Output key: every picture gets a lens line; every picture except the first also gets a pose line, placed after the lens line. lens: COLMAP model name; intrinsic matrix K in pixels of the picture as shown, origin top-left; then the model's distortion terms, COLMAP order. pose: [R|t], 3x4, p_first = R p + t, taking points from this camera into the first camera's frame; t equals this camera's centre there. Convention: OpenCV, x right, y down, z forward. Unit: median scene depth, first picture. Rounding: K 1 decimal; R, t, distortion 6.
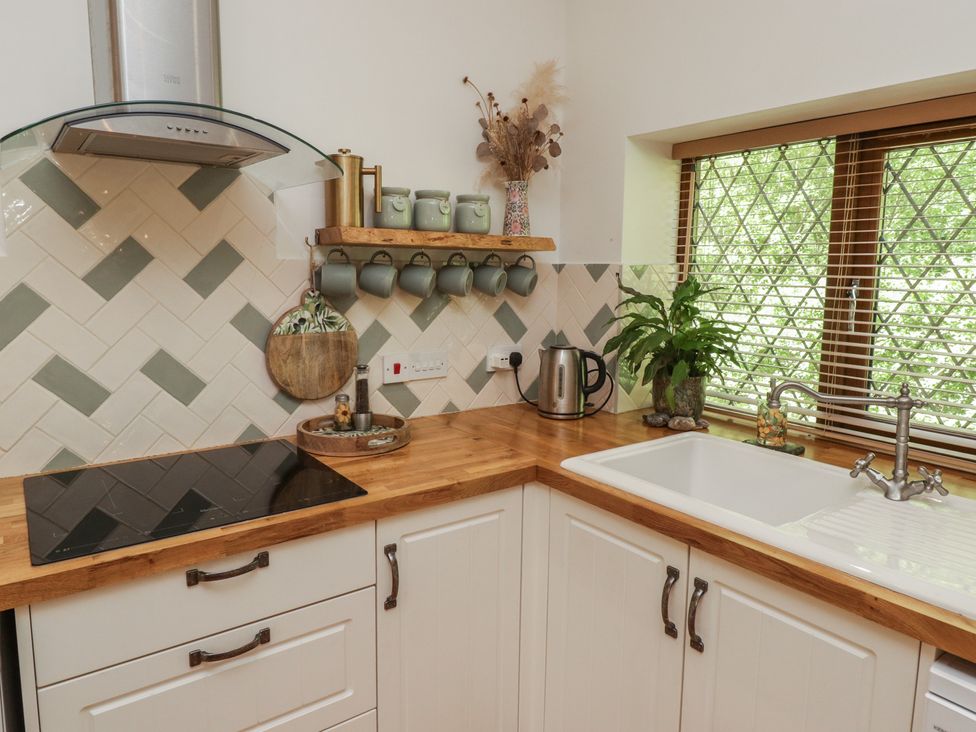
lens RADIAL K [[644.8, 0, 481.1], [0, 644.8, 354.9], [0, 0, 1]] dist [0.006812, 0.001925]
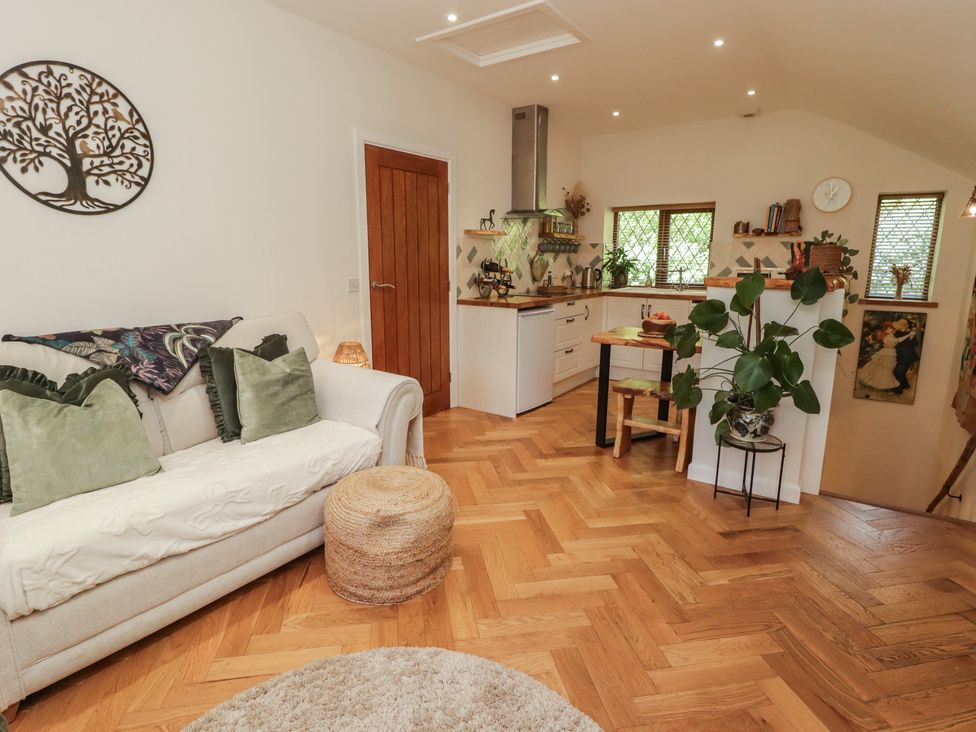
lens RADIAL K [[508.5, 0, 481.9], [0, 508.5, 355.5], [0, 0, 1]] dist [-0.001232, -0.014233]
pose [[0.951664, -0.067371, 0.299661, -1.326874], [0.049932, 0.996603, 0.065485, 0.261158], [-0.303055, -0.047358, 0.951796, -1.499569]]
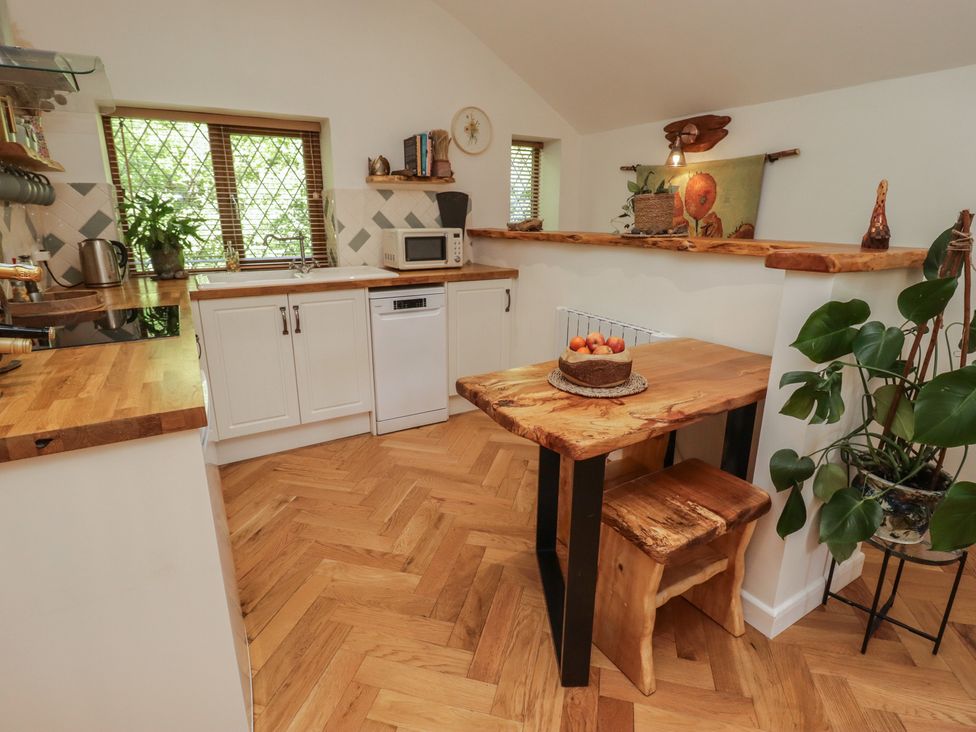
lens RADIAL K [[508.5, 0, 481.9], [0, 508.5, 355.5], [0, 0, 1]] dist [-0.001232, -0.014233]
pose [[0.107133, -0.278413, 0.954468, -1.020274], [0.137667, 0.954900, 0.263086, 0.062729], [-0.984668, 0.103213, 0.140630, -0.018694]]
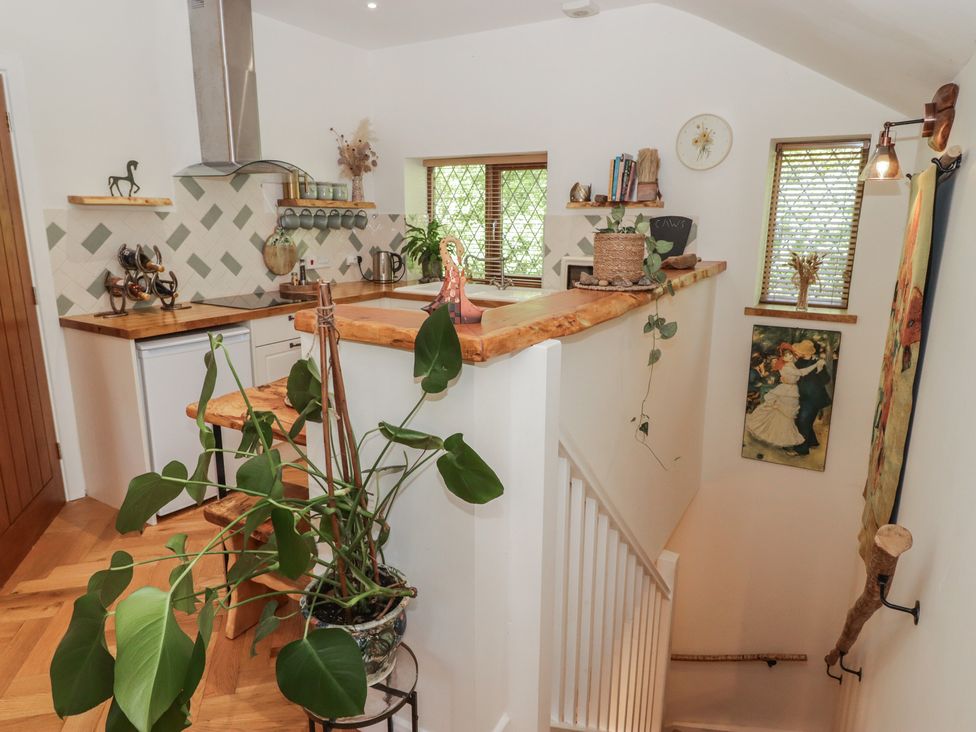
lens RADIAL K [[606.8, 0, 478.2], [0, 606.8, 352.3], [0, 0, 1]] dist [-0.001089, 0.000223]
pose [[0.923320, -0.088637, 0.373663, -0.410446], [0.056928, 0.993840, 0.095081, 0.163573], [-0.379789, -0.066518, 0.922679, -1.171886]]
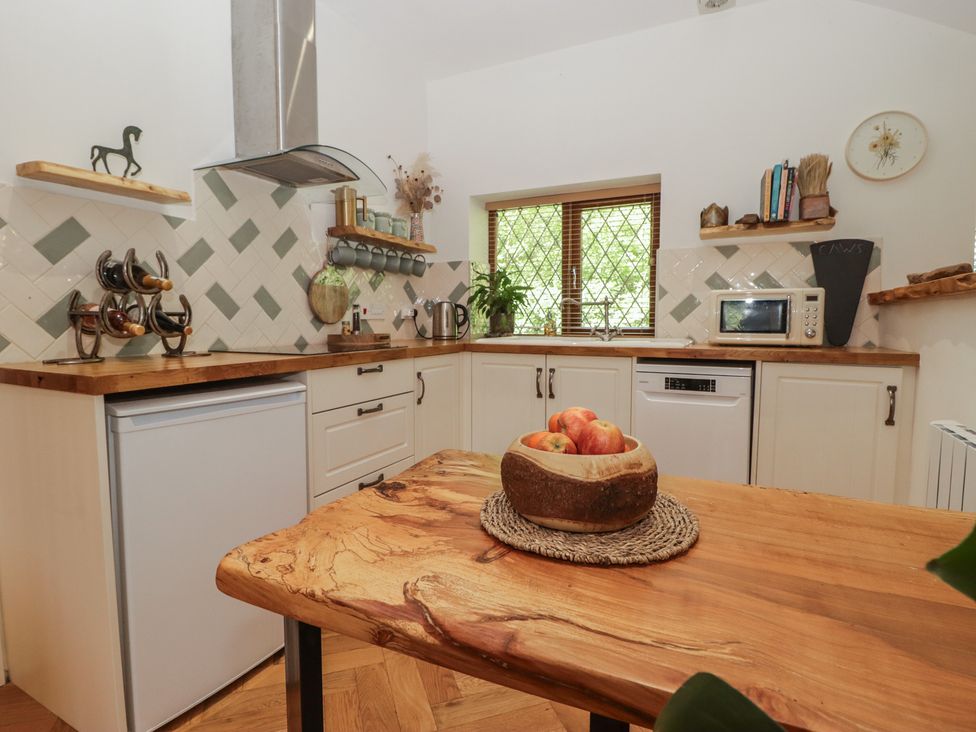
lens RADIAL K [[508.5, 0, 481.9], [0, 508.5, 355.5], [0, 0, 1]] dist [-0.001232, -0.014233]
pose [[0.889531, -0.044995, 0.454654, -0.483961], [0.073750, 0.996229, -0.045701, 0.230007], [-0.450883, 0.074183, 0.889495, -0.376863]]
